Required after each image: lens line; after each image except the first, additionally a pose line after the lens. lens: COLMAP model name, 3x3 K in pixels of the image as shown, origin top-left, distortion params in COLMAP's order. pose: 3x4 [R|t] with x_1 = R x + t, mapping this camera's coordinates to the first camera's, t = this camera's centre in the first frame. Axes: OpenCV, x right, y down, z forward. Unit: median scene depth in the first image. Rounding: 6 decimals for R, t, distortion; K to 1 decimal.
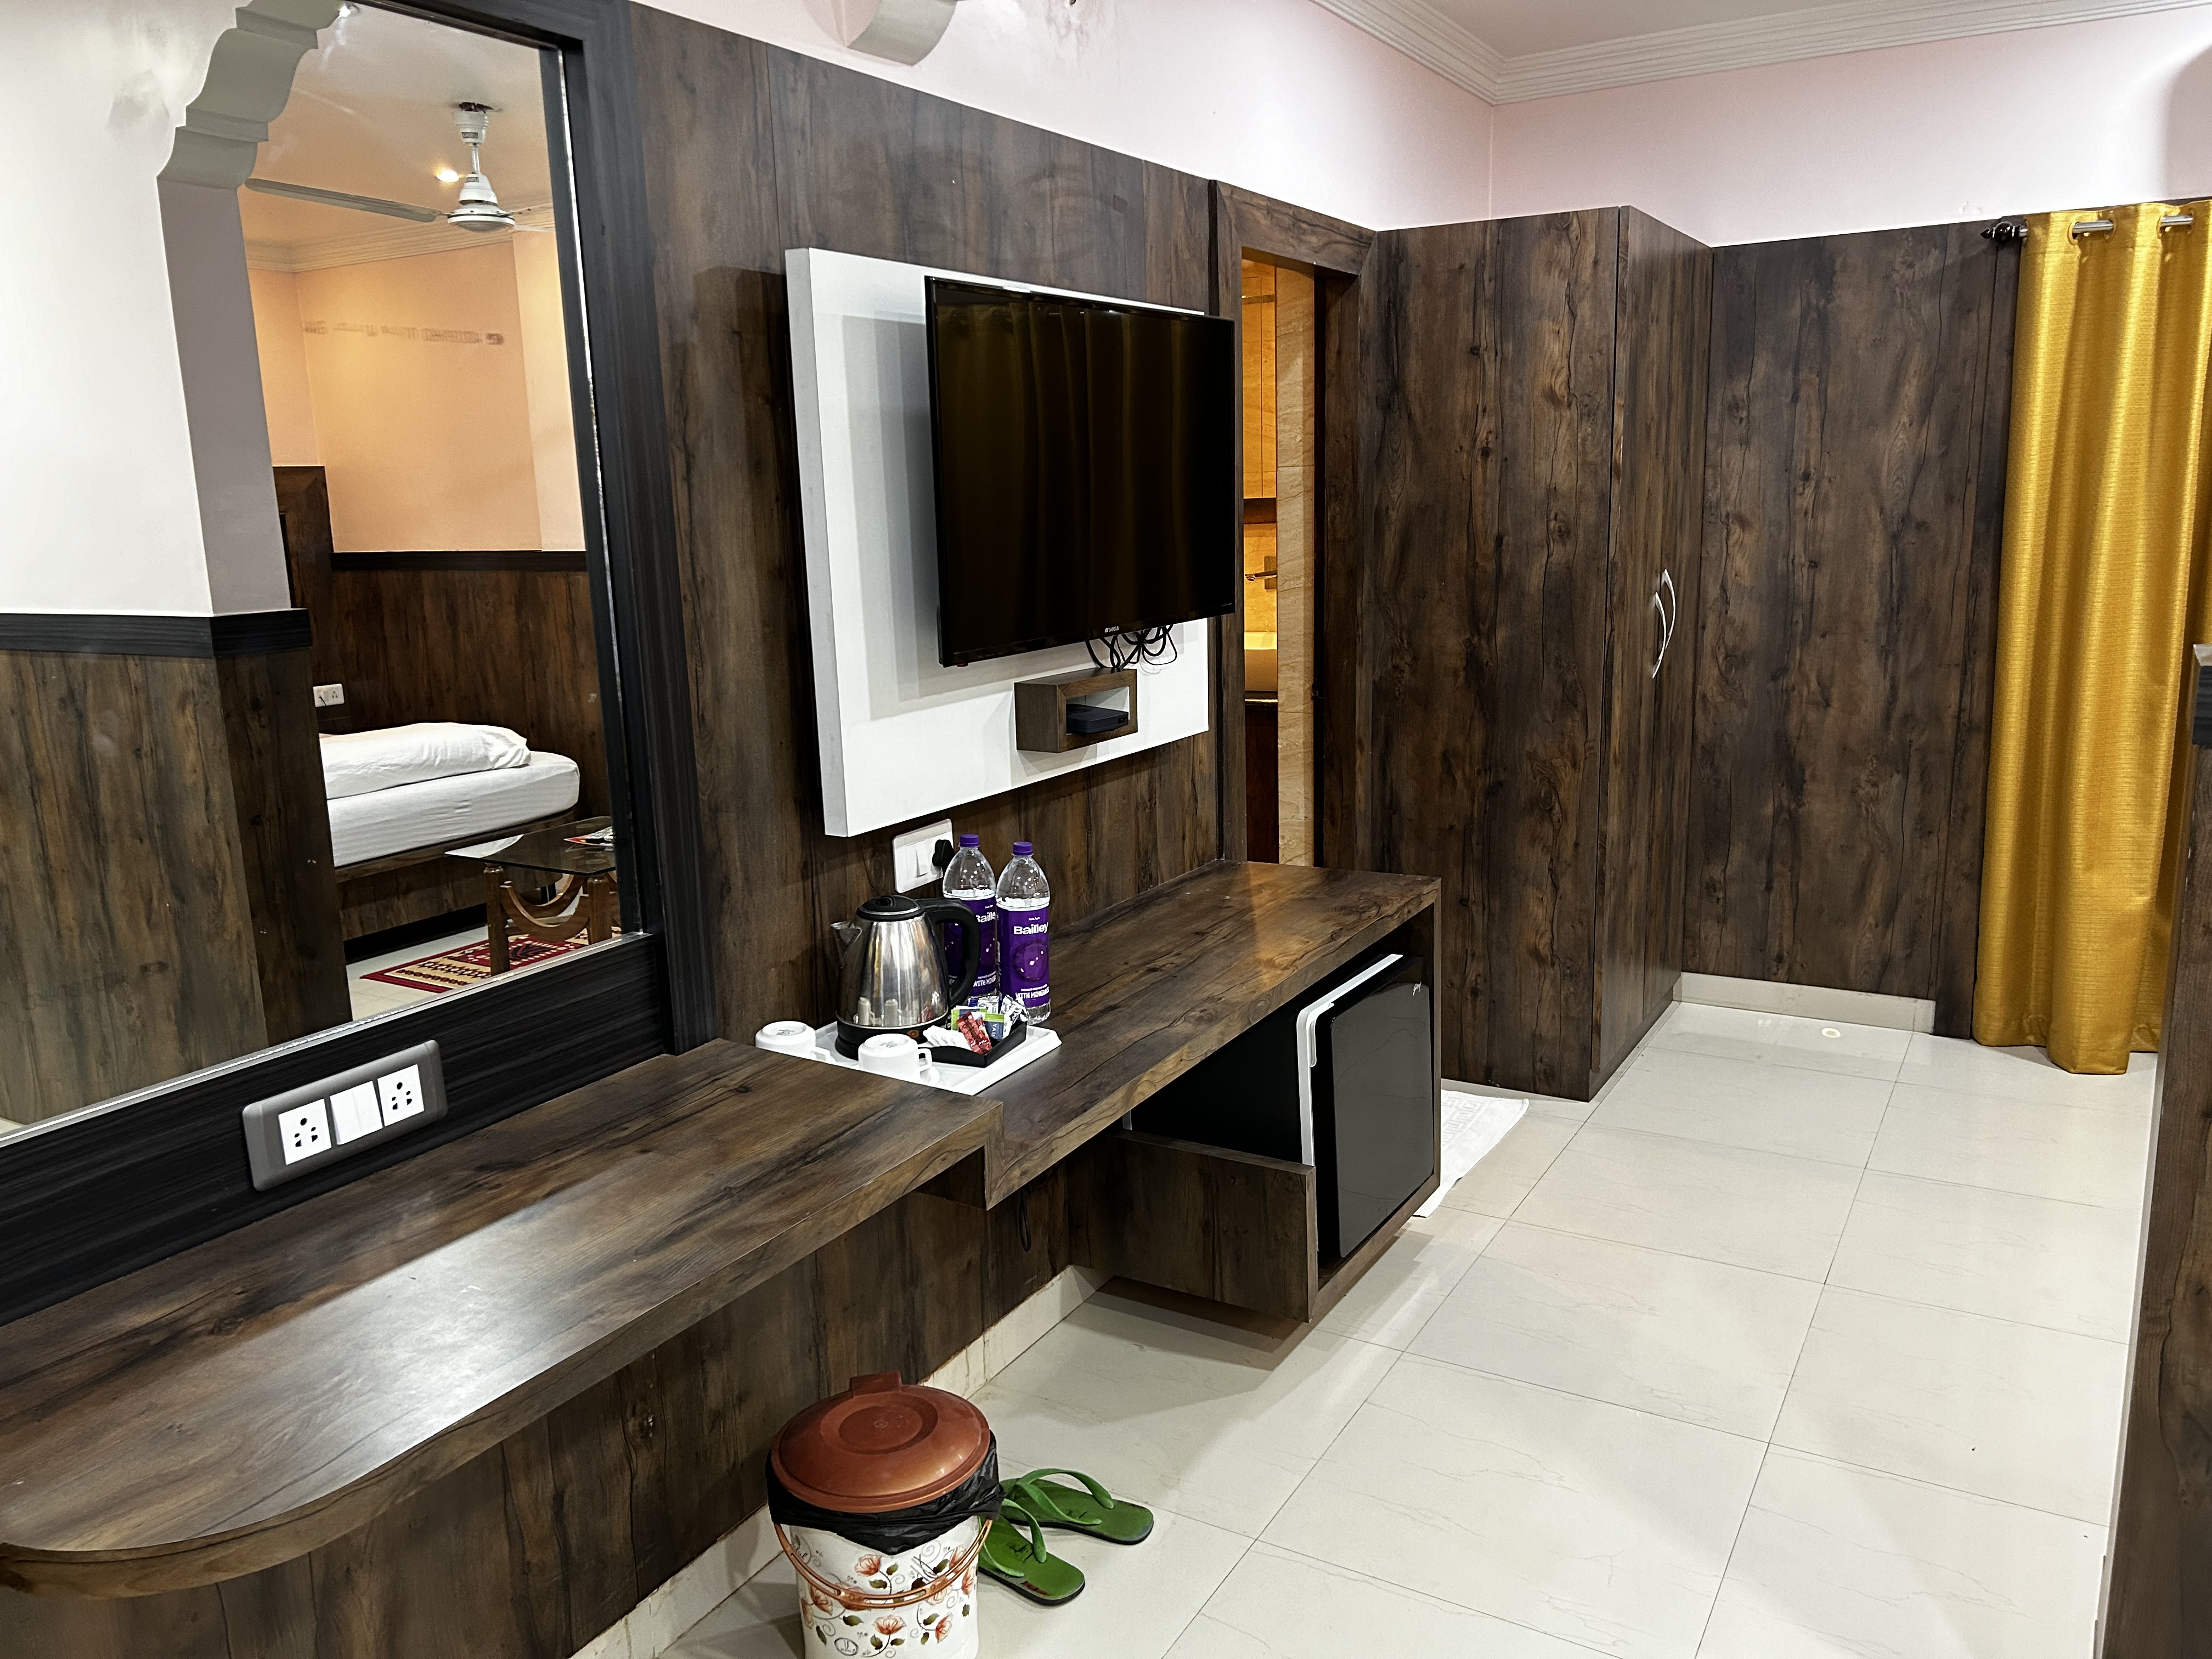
lens RADIAL K [[1655.1, 0, 1106.8], [0, 1655.1, 841.2], [0, 0, 1]] dist [0.052580, -0.043555]
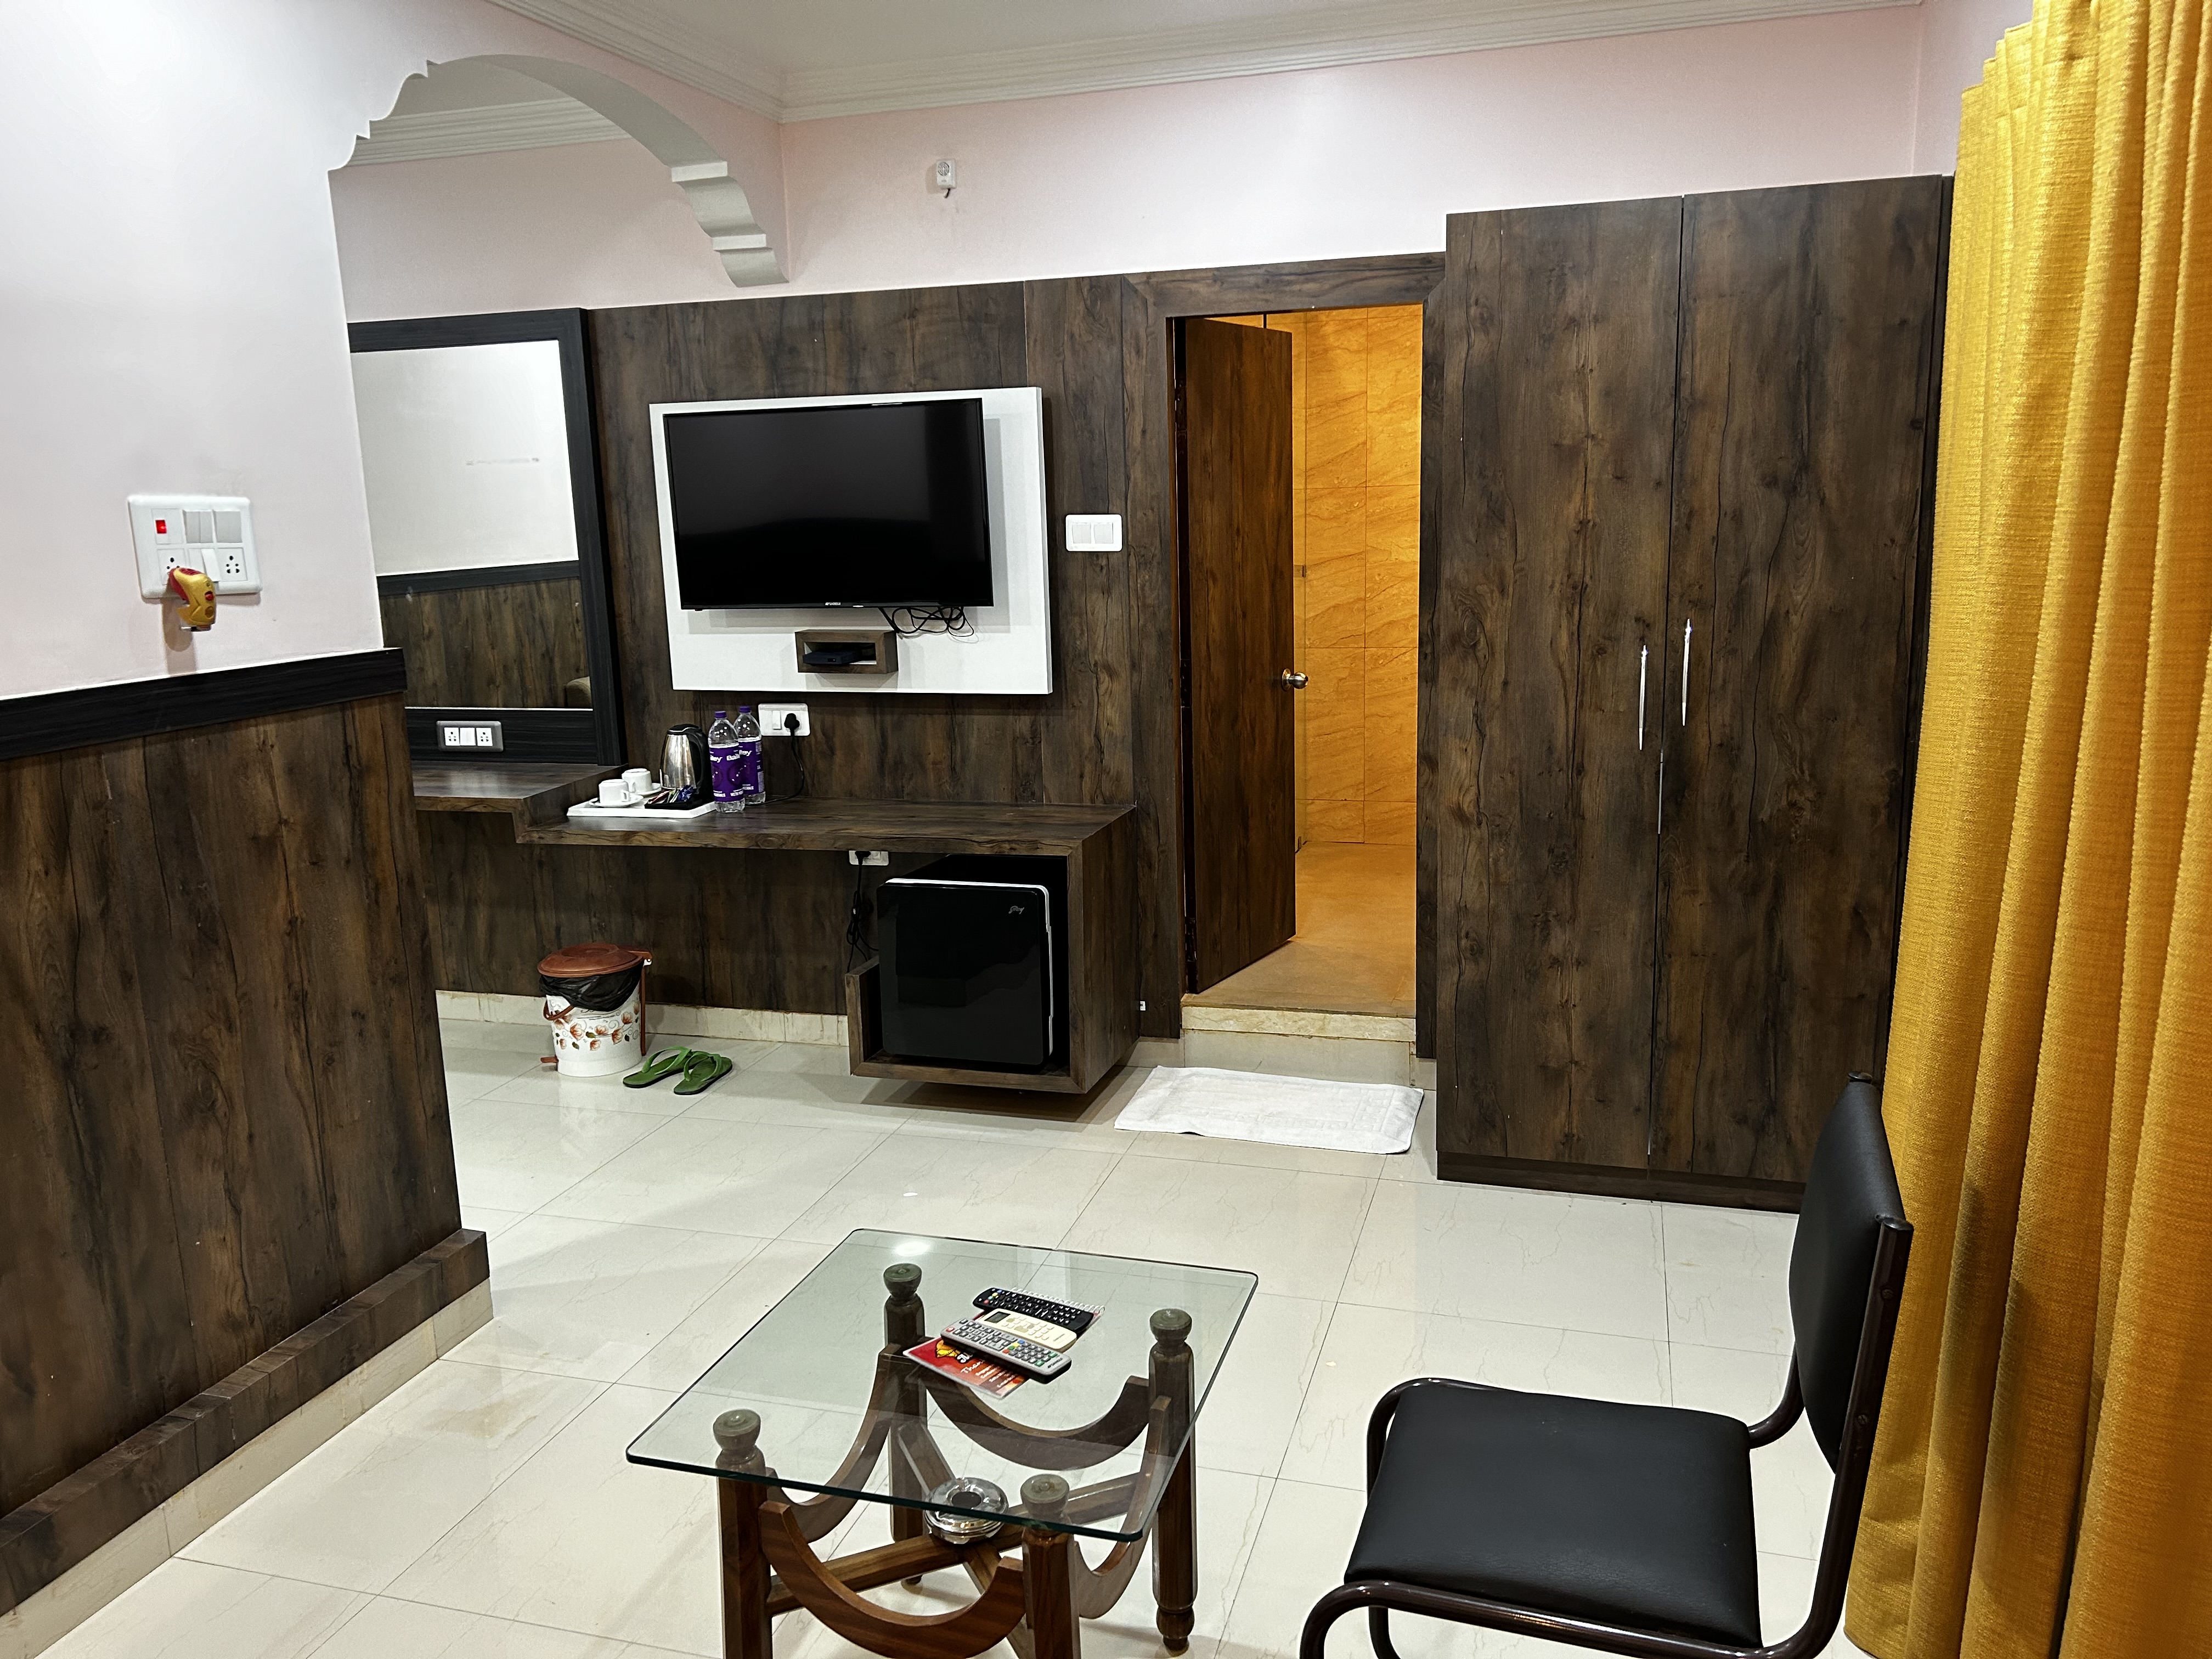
lens RADIAL K [[1655.1, 0, 1107.3], [0, 1655.1, 836.7], [0, 0, 1]] dist [0.052580, -0.043555]
pose [[0.239333, 0.217602, -0.946240, 1.678709], [-0.181237, 0.967446, 0.176638, -0.246356], [0.953873, 0.129219, 0.270979, 0.852879]]
